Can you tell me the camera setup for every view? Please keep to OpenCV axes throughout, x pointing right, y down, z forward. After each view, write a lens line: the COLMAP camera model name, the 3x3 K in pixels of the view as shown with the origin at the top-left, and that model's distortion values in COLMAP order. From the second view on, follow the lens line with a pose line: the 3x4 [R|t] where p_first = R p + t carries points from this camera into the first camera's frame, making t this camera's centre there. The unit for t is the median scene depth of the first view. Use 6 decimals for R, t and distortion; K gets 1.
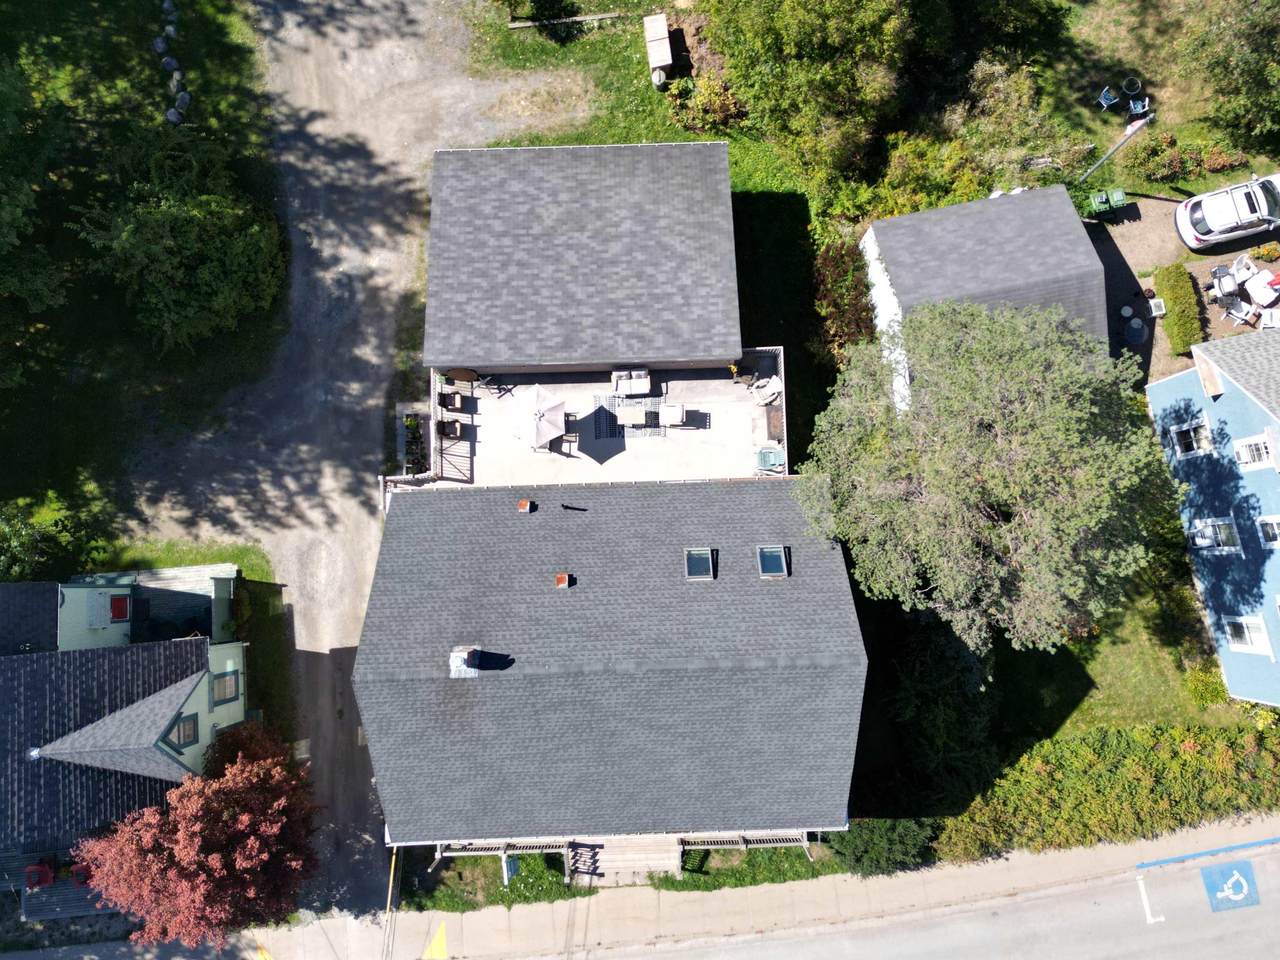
lens RADIAL K [[911.6, 0, 647.6], [0, 911.6, 490.7], [0, 0, 1]] dist [0.076154, -0.069838]
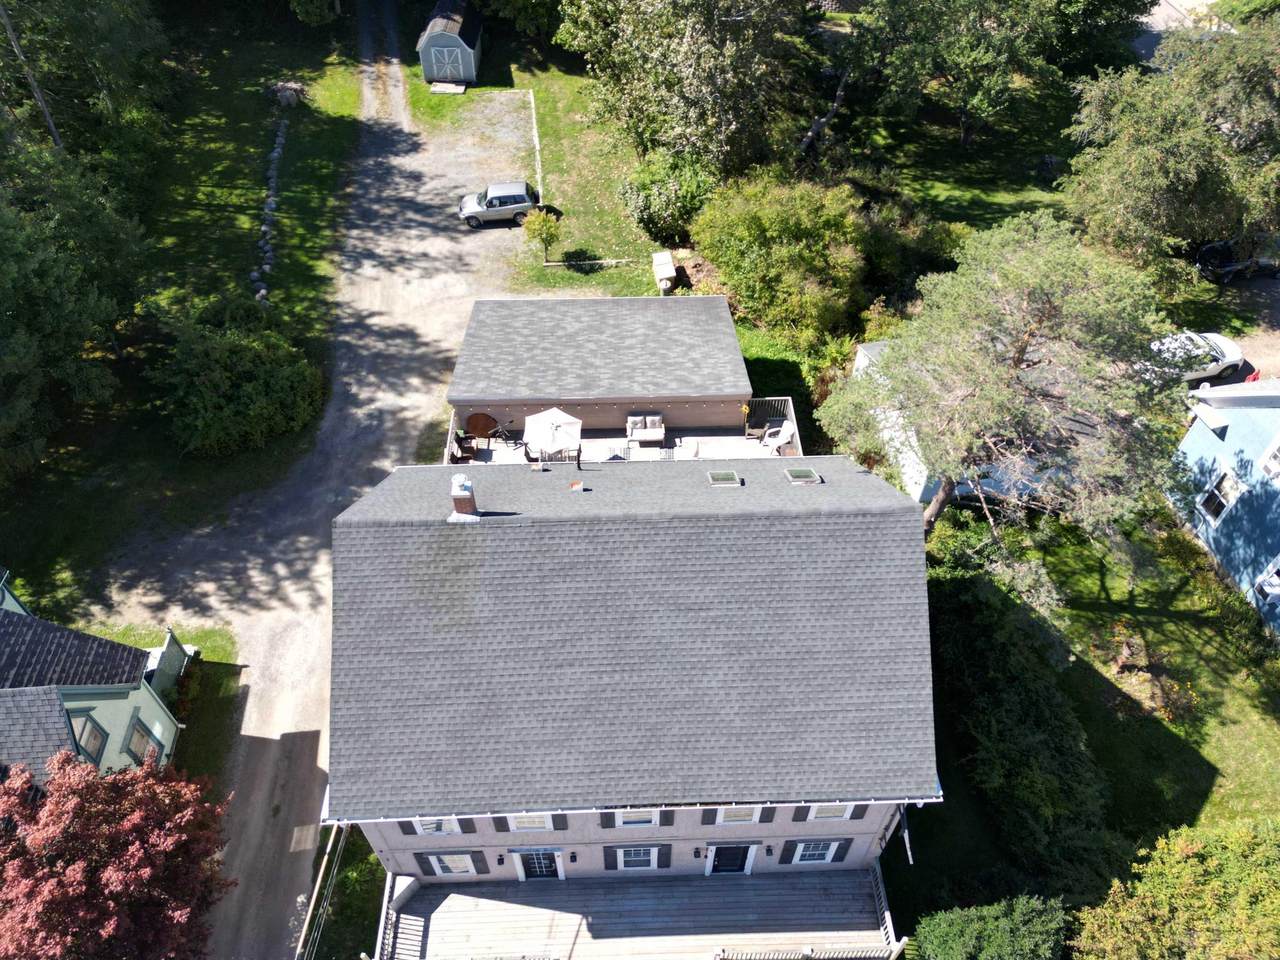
lens RADIAL K [[911.6, 0, 649.3], [0, 911.6, 483.0], [0, 0, 1]] dist [0.076154, -0.069838]
pose [[0.999951, -0.004483, 0.008803, -0.021408], [0.008862, 0.800900, -0.598733, 0.485502], [-0.004366, 0.598782, 0.800900, 0.196691]]
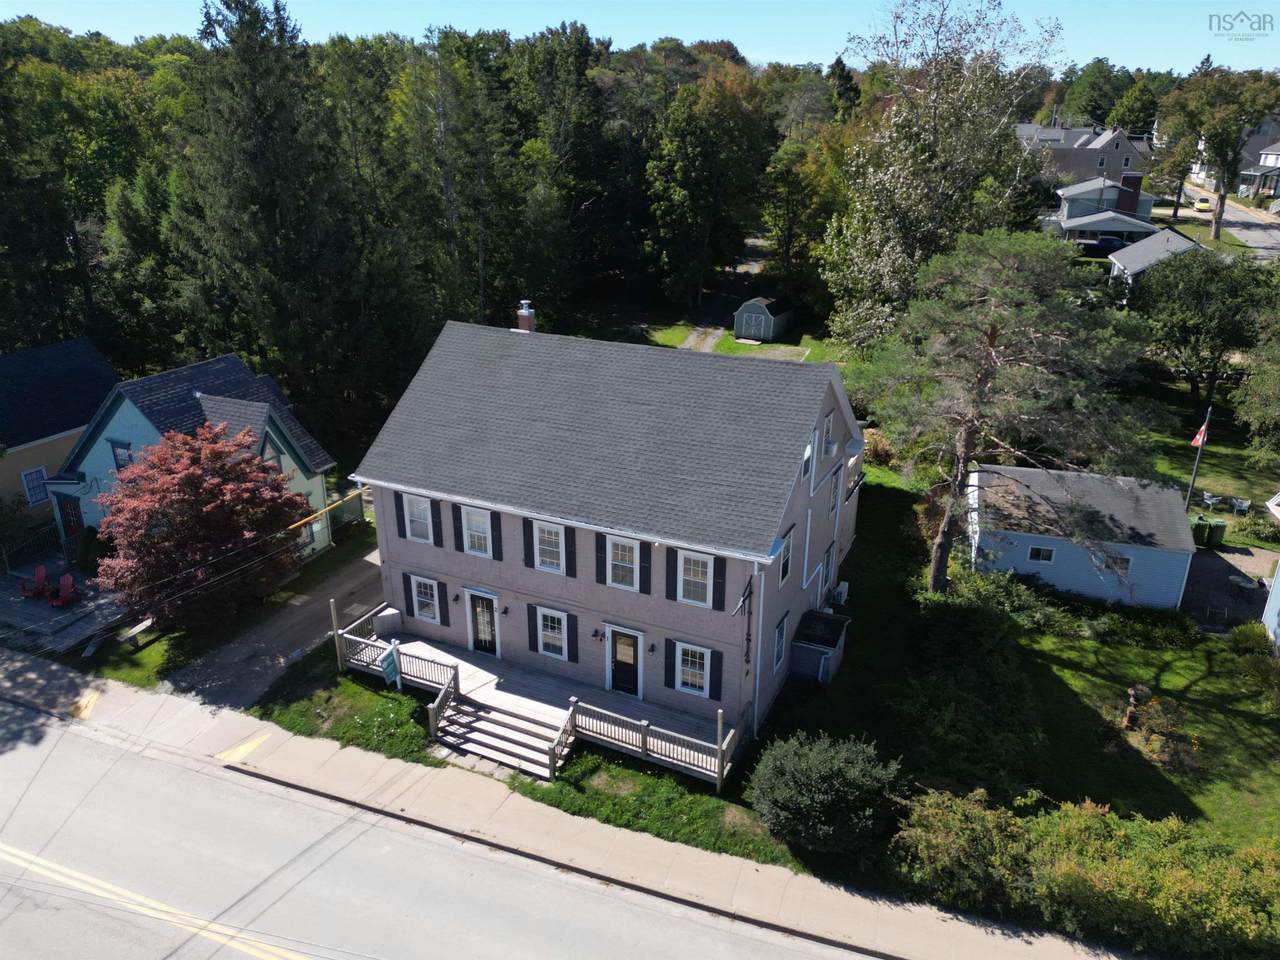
lens RADIAL K [[911.6, 0, 635.4], [0, 911.6, 478.1], [0, 0, 1]] dist [0.076154, -0.069838]
pose [[0.886579, 0.162295, -0.433173, 0.363182], [-0.460224, 0.403830, -0.790643, 0.840057], [0.046611, 0.900323, 0.432719, 0.449780]]
